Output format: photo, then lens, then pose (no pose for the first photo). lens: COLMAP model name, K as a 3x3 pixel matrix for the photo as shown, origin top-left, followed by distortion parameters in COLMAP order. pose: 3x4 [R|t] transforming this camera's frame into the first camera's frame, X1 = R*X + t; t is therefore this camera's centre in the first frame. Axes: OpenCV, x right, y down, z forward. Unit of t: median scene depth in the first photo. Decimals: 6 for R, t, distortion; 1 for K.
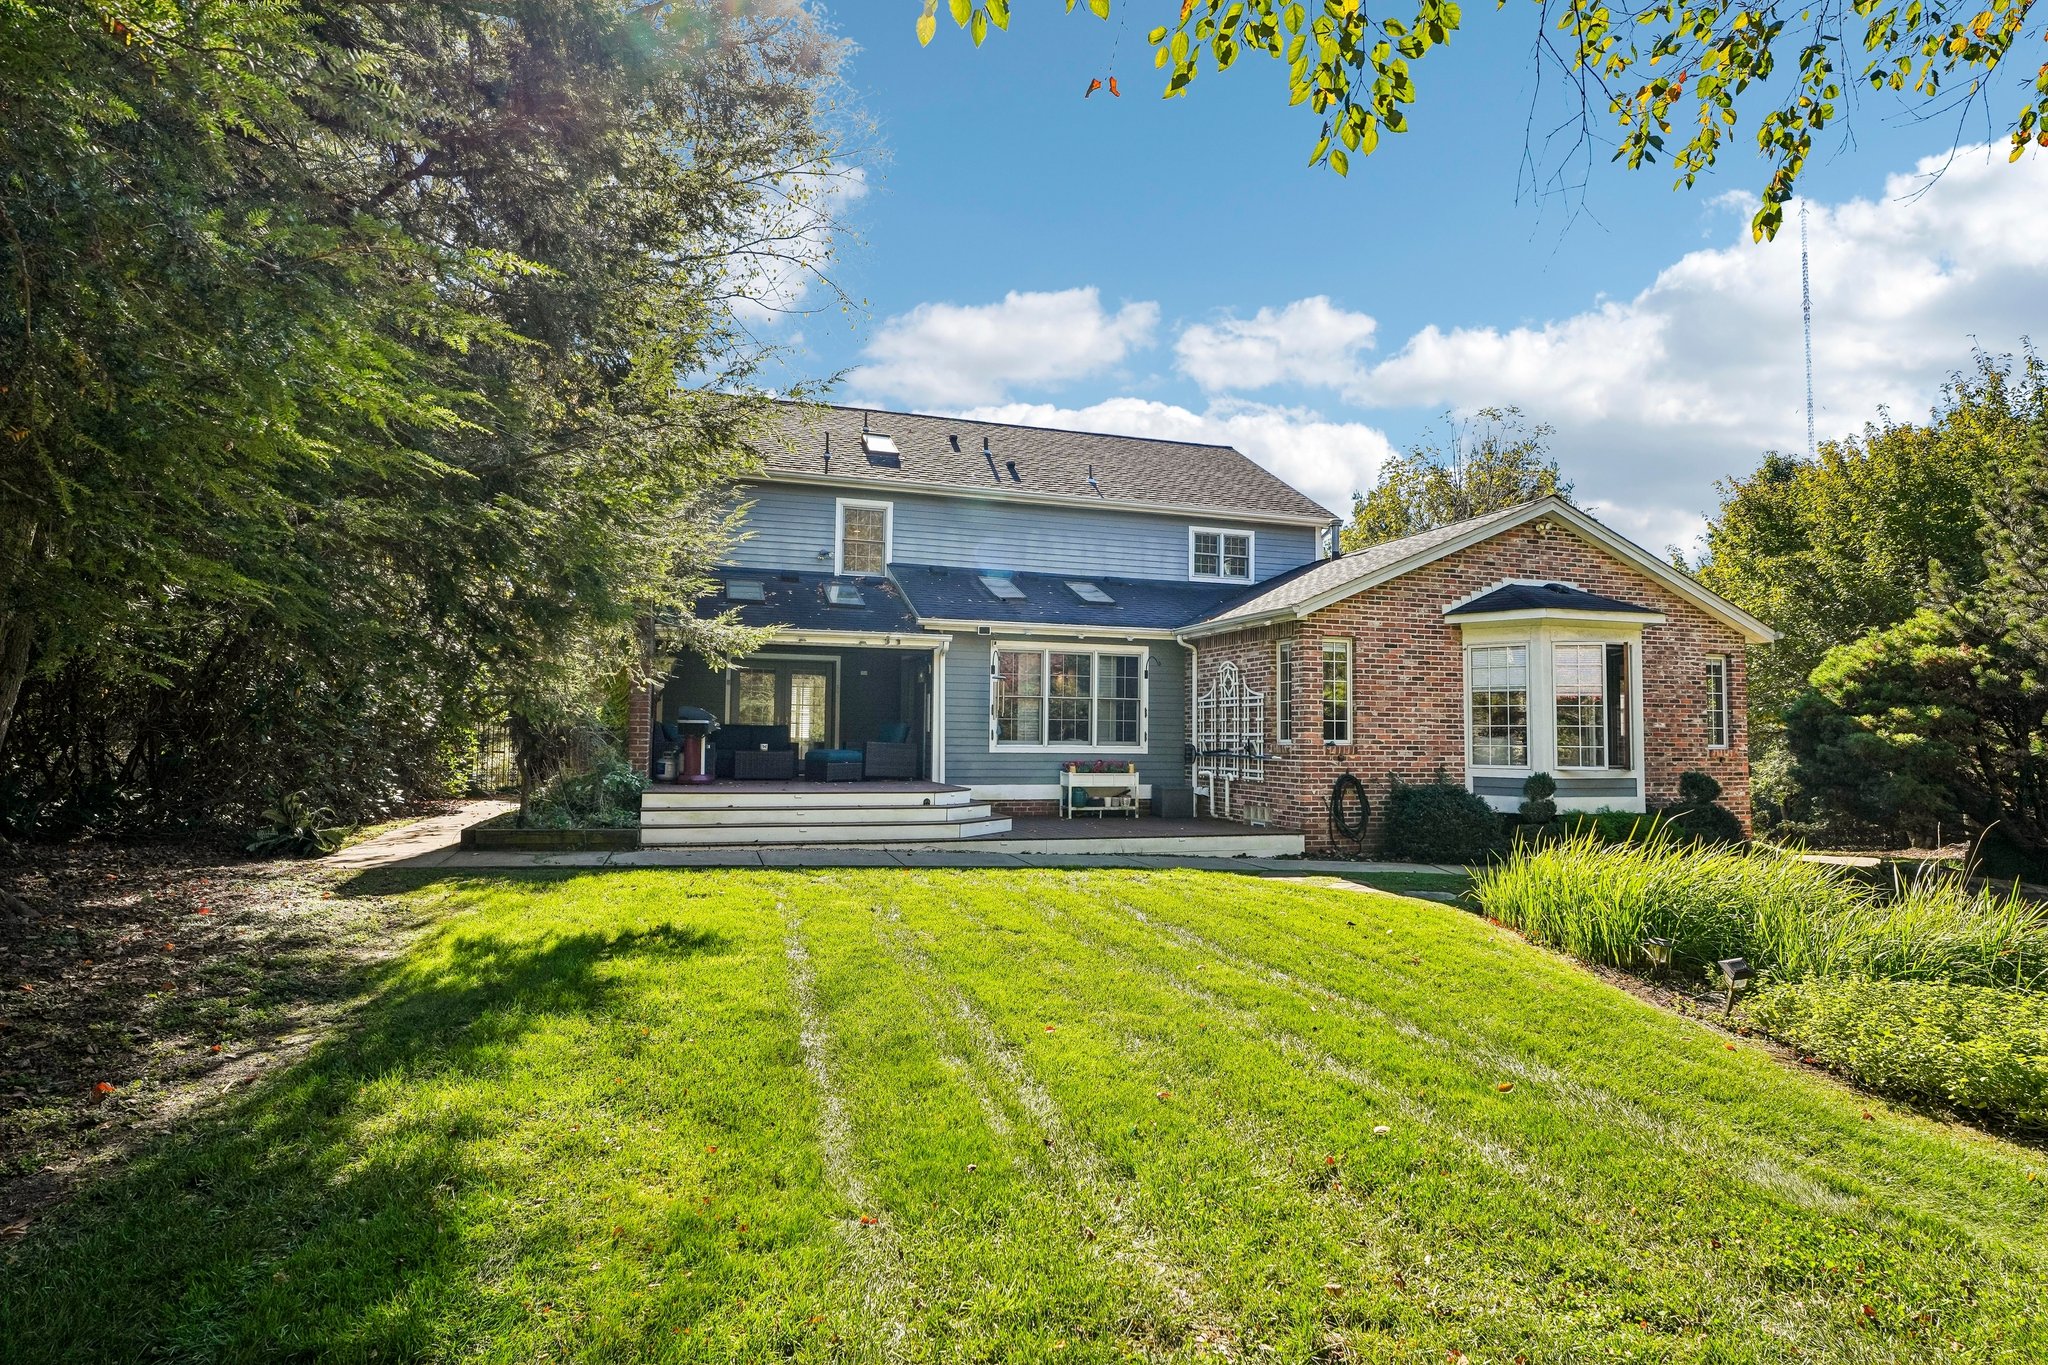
lens RADIAL K [[1071.7, 0, 1024.0], [0, 1071.7, 682.5], [0, 0, 1]] dist [0.001015, -0.001120]
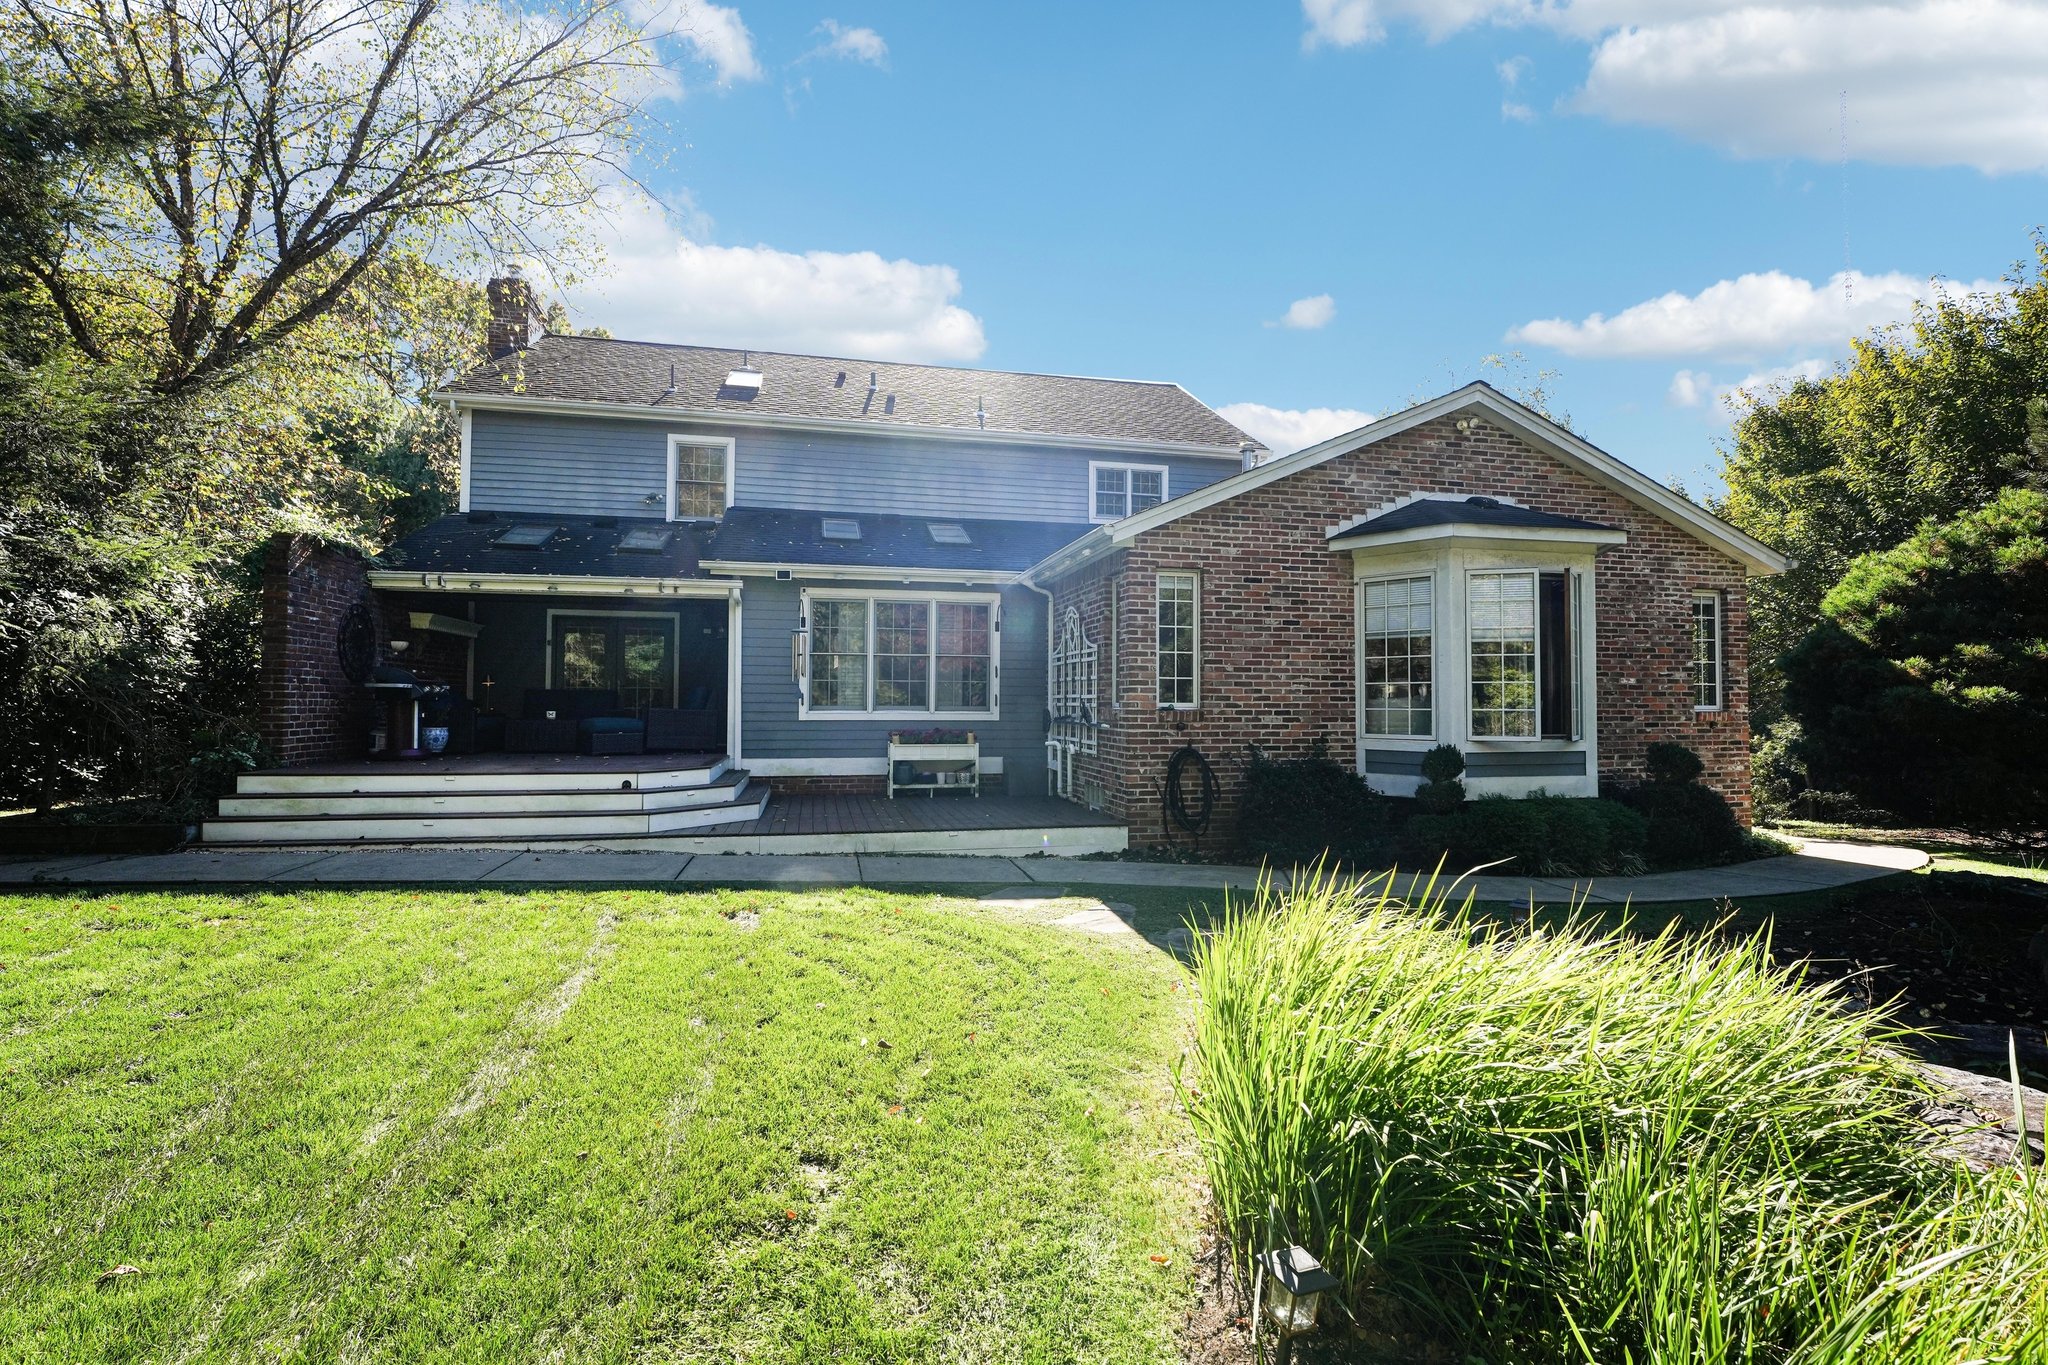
lens RADIAL K [[945.5, 0, 1024.0], [0, 945.5, 682.5], [0, 0, 1]] dist [-0.012600, 0.001041]
pose [[0.995946, -0.008269, -0.089574, 0.222753], [0.010993, 0.999491, 0.029960, 0.015988], [0.089281, -0.030823, 0.995529, 0.287430]]
